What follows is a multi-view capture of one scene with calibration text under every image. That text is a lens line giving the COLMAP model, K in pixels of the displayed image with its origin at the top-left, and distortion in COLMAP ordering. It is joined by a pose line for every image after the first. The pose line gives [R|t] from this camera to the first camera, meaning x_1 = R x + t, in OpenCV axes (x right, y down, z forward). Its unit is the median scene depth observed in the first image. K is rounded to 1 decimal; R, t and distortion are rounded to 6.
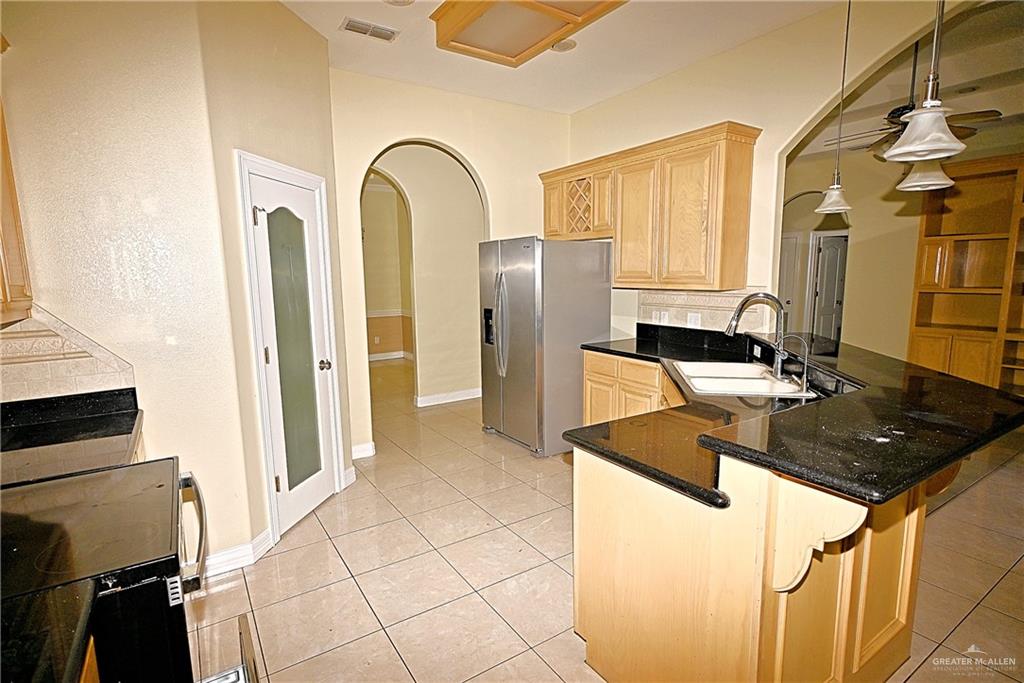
lens RADIAL K [[509.8, 0, 516.7], [0, 509.8, 347.7], [0, 0, 1]] dist [0.000661, 0.003181]
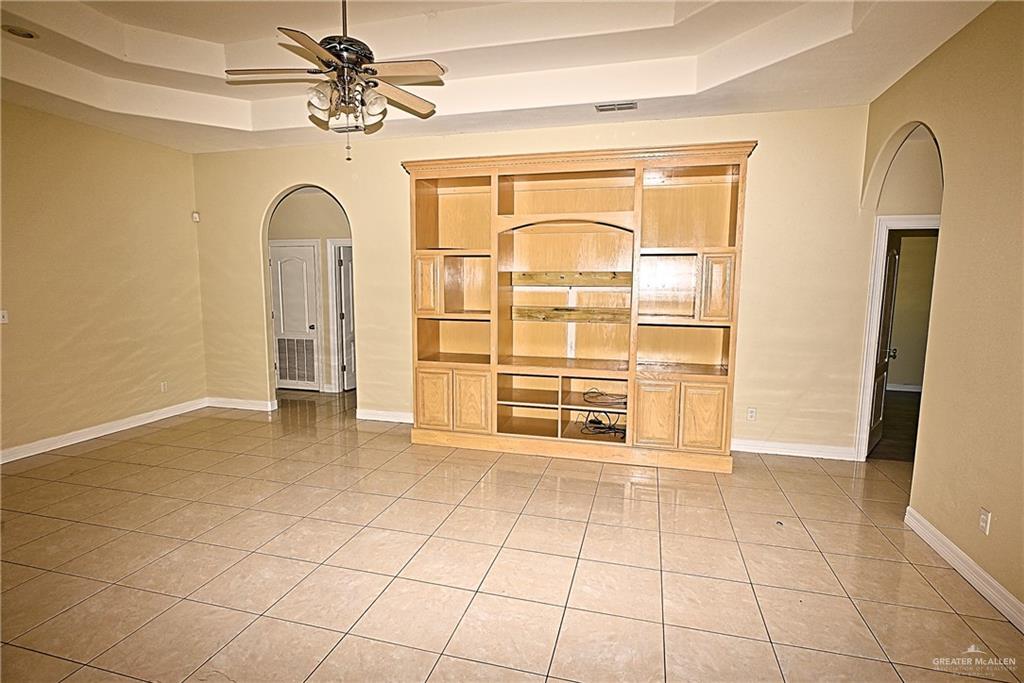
lens RADIAL K [[509.8, 0, 509.5], [0, 509.8, 342.7], [0, 0, 1]] dist [0.000661, 0.003181]
pose [[0.749921, -0.061327, 0.658679, 0.374201], [0.084695, 0.996400, -0.003657, -0.056091], [-0.656083, 0.058530, 0.752416, 0.310338]]
